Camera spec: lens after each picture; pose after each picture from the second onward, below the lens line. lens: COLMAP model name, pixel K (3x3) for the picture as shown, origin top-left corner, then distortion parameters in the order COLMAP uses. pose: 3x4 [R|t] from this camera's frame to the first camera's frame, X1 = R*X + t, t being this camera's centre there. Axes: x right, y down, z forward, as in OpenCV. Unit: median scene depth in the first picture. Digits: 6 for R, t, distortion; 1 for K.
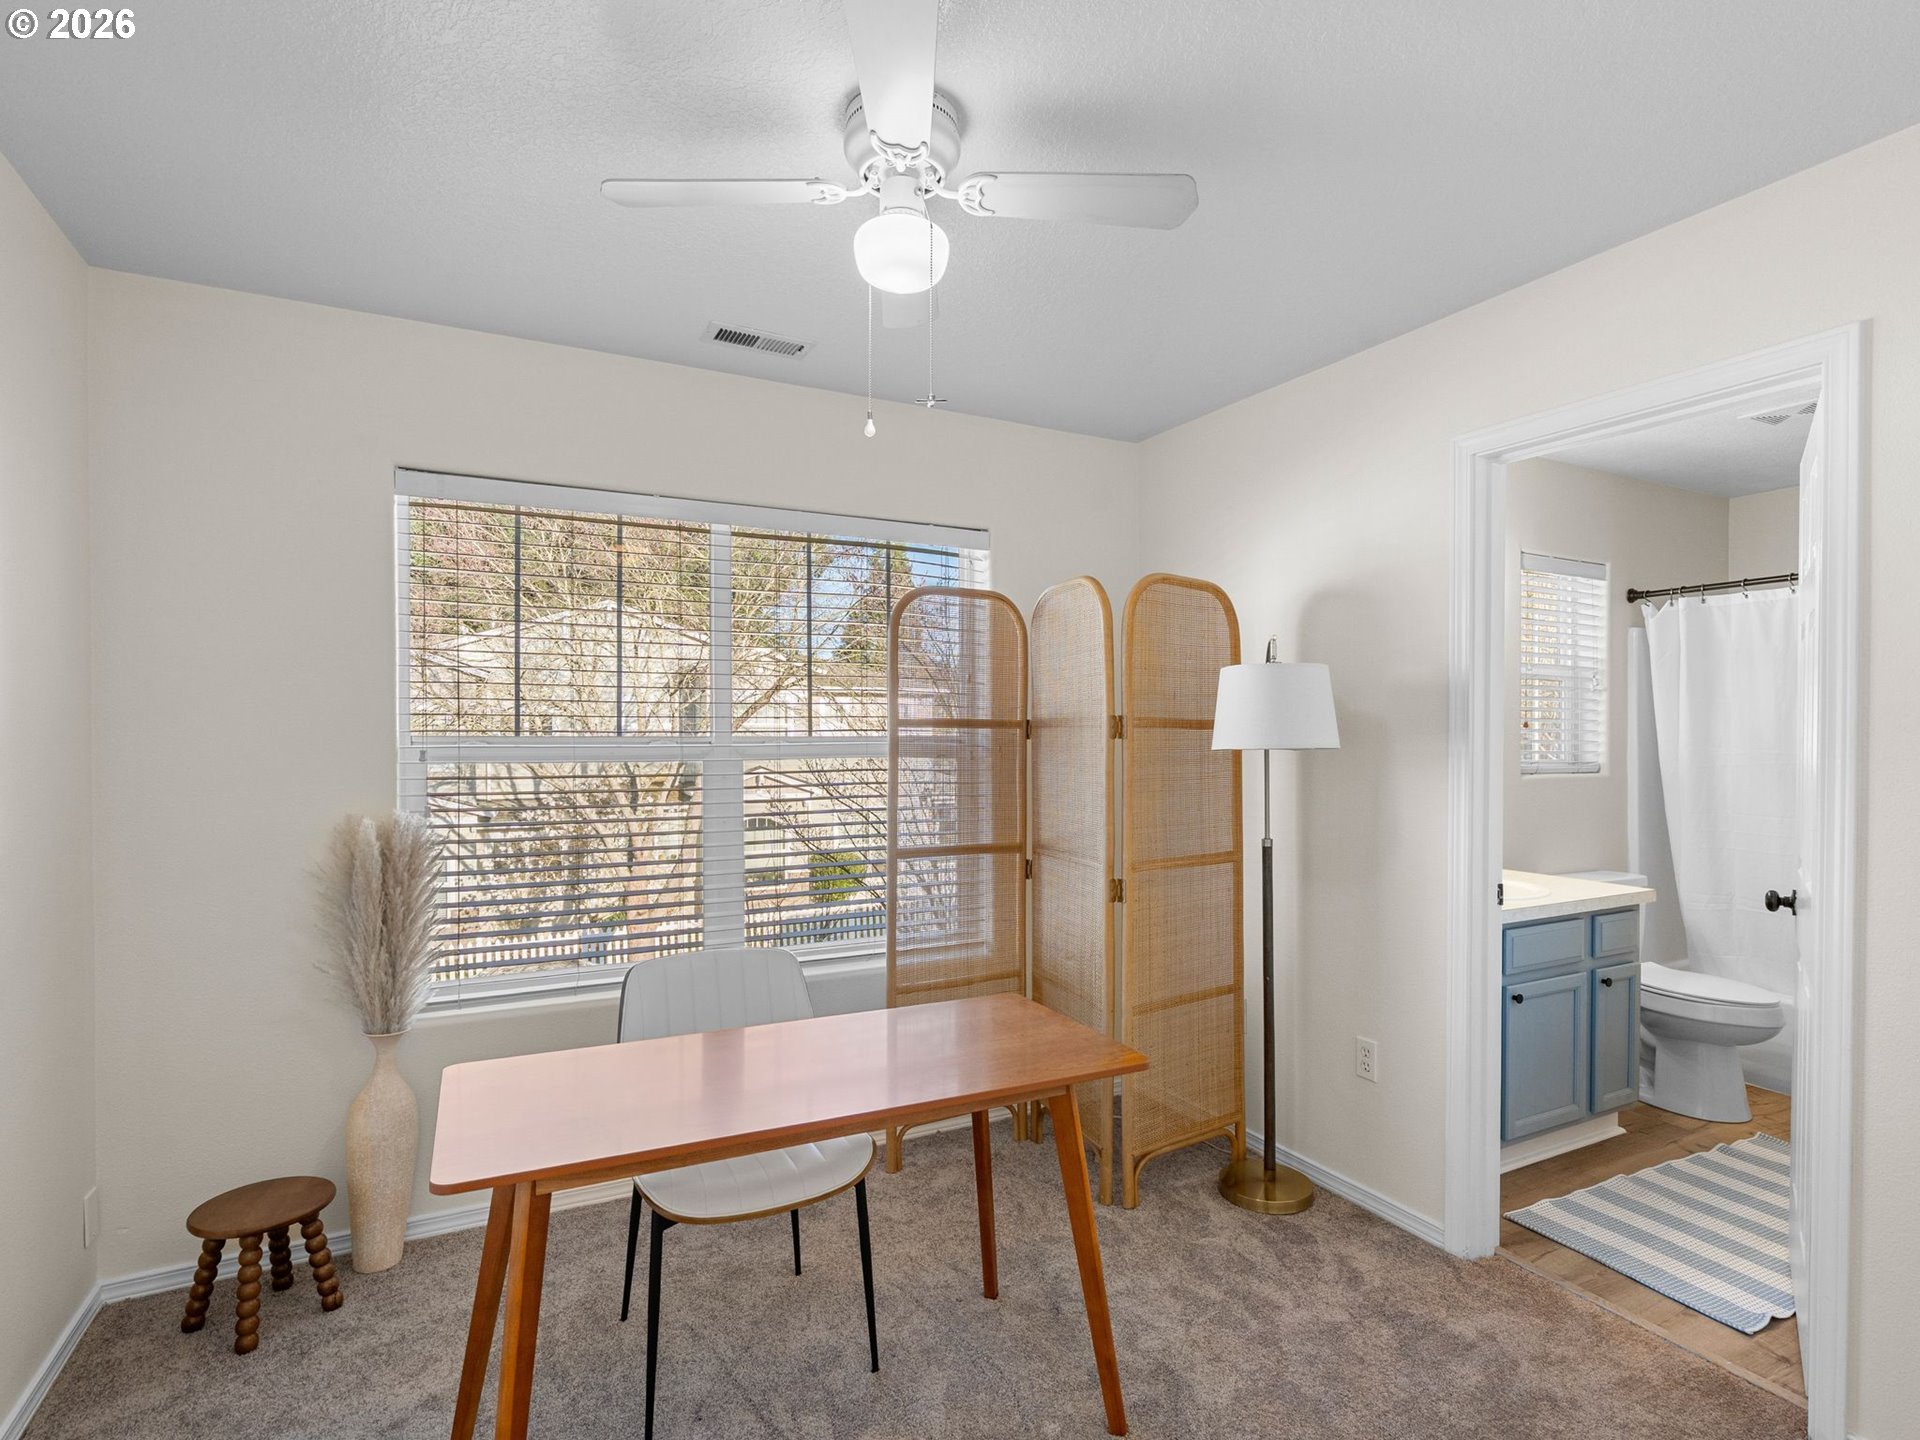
lens RADIAL K [[956.5, 0, 967.9], [0, 956.5, 730.8], [0, 0, 1]] dist [-0.010339, 0.000240]
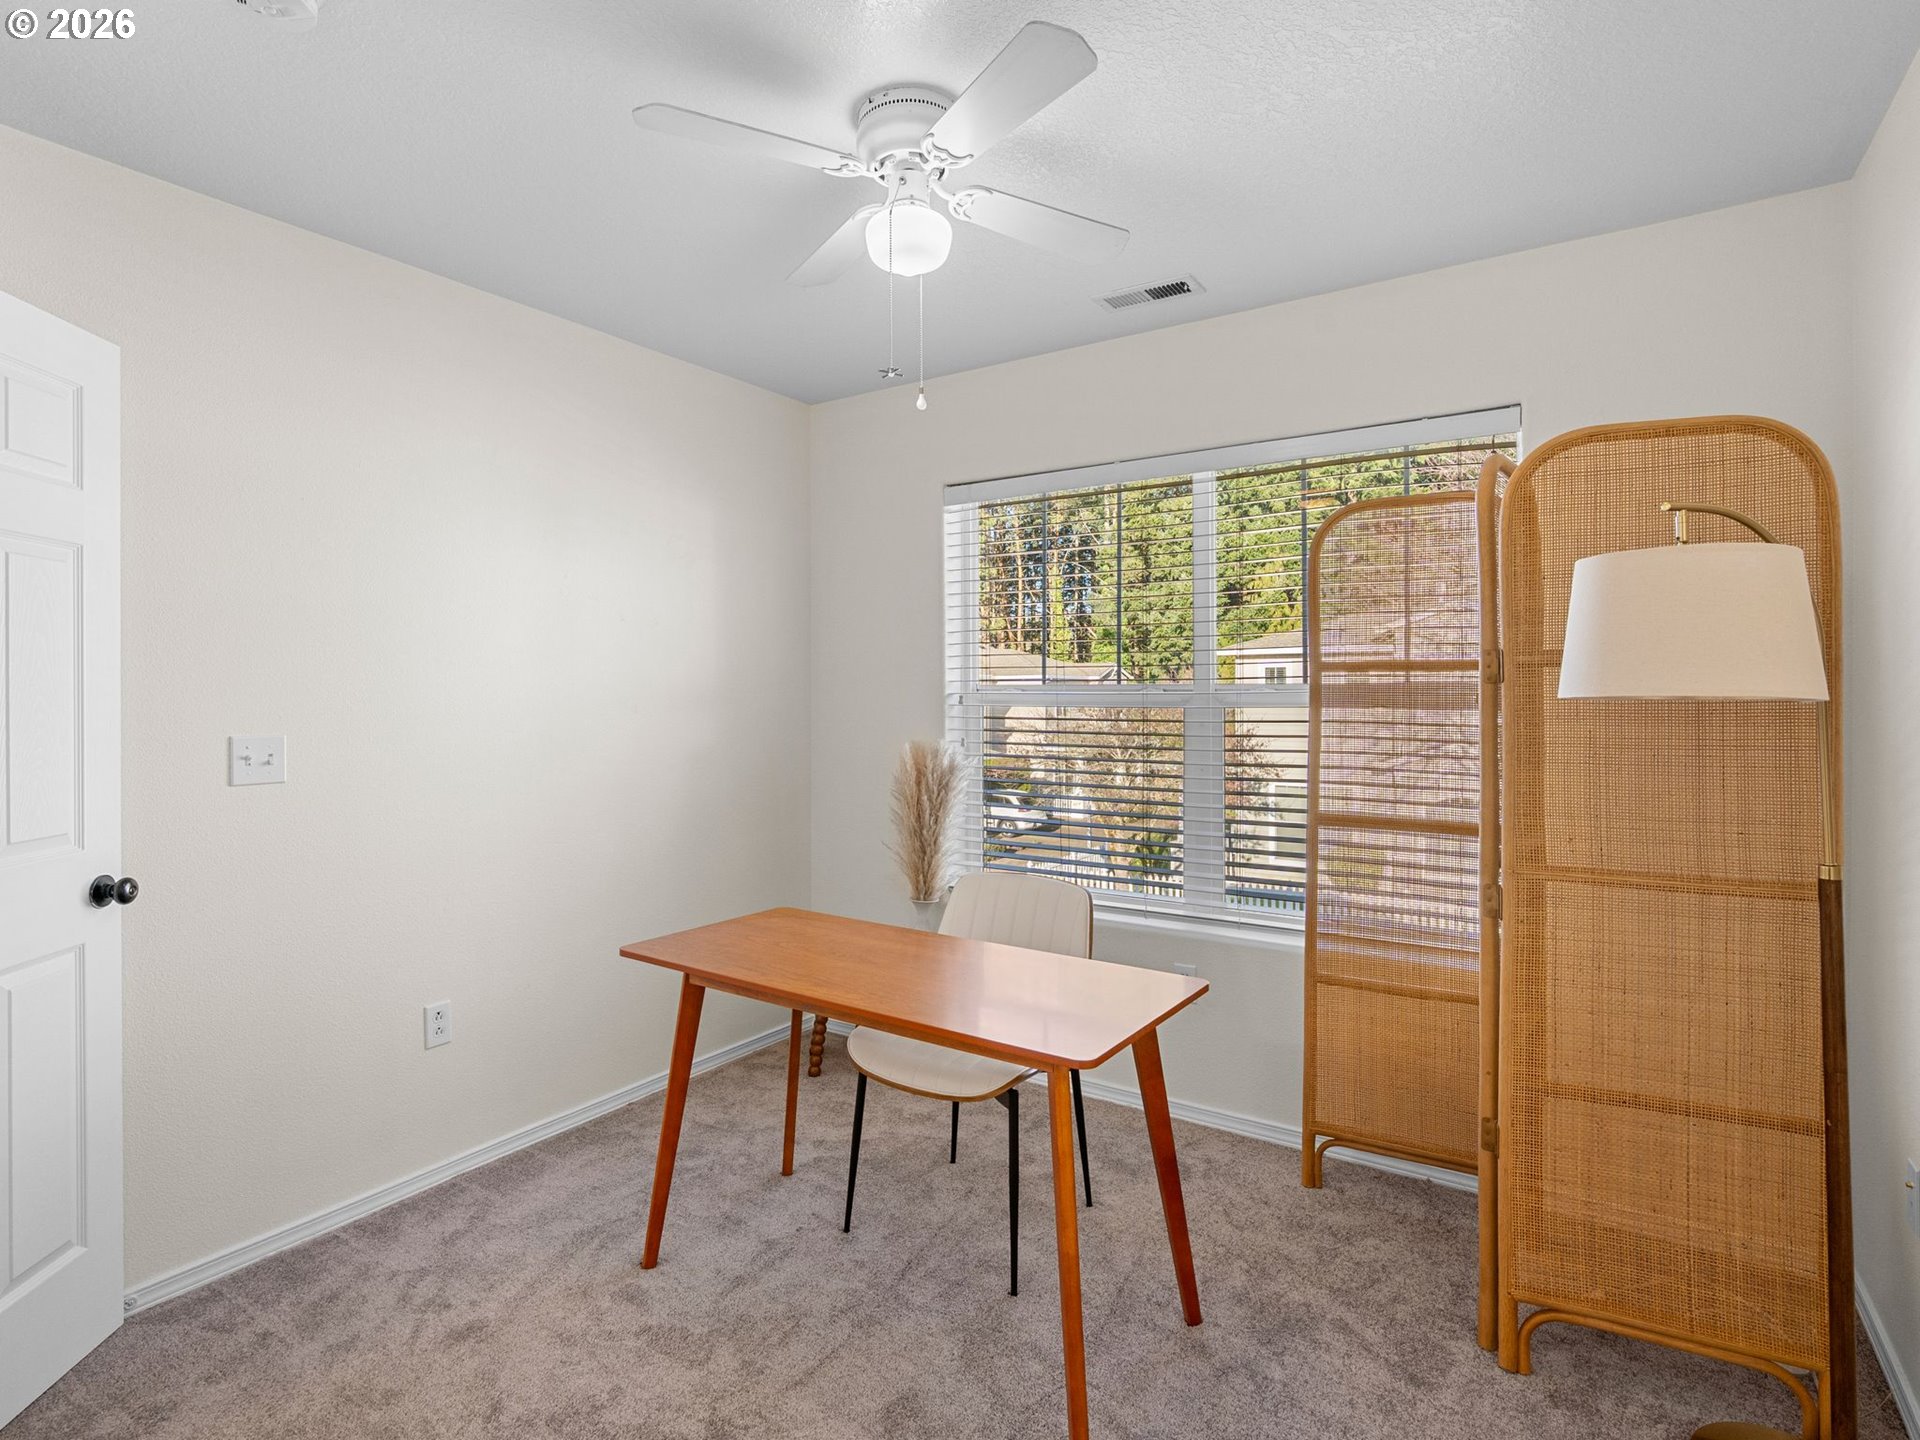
lens RADIAL K [[991.1, 0, 956.8], [0, 991.1, 682.5], [0, 0, 1]] dist [0.000309, 0.000643]
pose [[0.488599, -0.007538, -0.872476, 0.548265], [0.006741, 0.999965, -0.004864, 0.008048], [0.872483, -0.003505, 0.488633, 0.282852]]
